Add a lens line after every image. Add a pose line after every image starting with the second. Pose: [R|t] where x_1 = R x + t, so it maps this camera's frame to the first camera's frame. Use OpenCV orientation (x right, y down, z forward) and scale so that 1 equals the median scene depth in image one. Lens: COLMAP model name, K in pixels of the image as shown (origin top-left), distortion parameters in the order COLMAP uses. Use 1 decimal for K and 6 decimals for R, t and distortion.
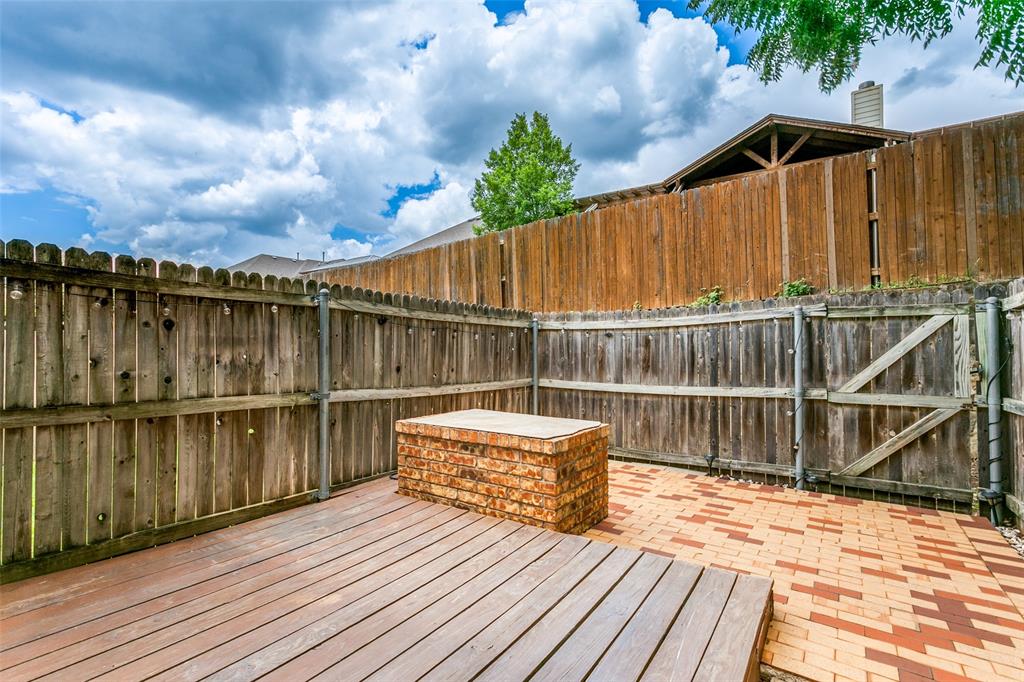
lens RADIAL K [[488.2, 0, 510.0], [0, 488.2, 339.0], [0, 0, 1]] dist [0.001531, 0.001606]
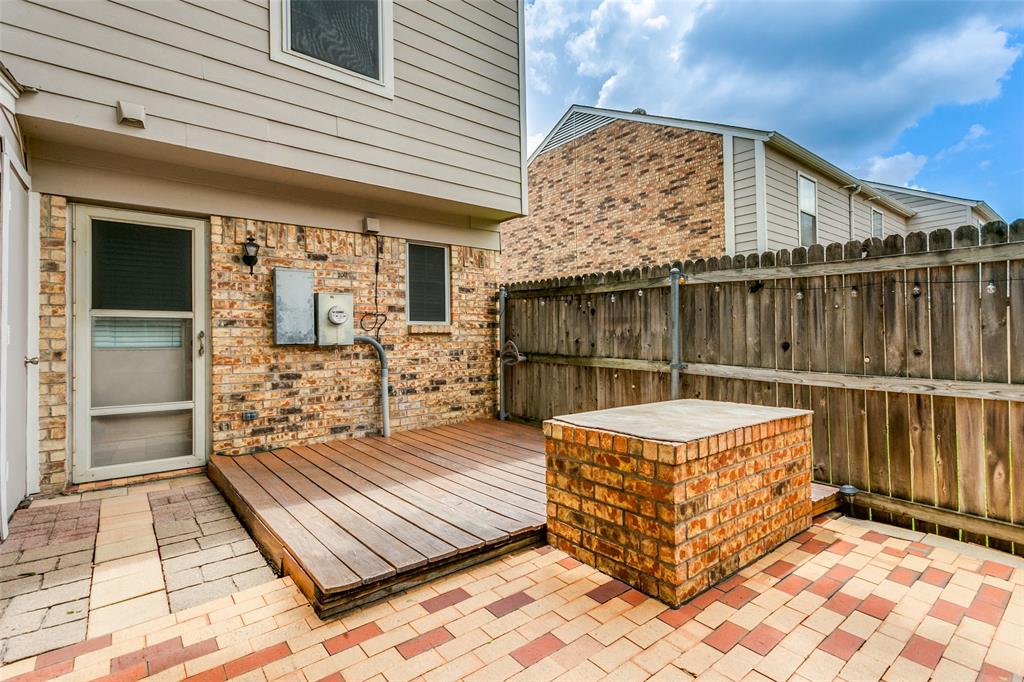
lens RADIAL K [[488.2, 0, 514.3], [0, 488.2, 337.5], [0, 0, 1]] dist [0.001531, 0.001606]
pose [[-0.278427, 0.001999, -0.960455, 0.834039], [0.028580, 0.999572, -0.006205, 0.052729], [0.960032, -0.029178, -0.278365, 1.040624]]
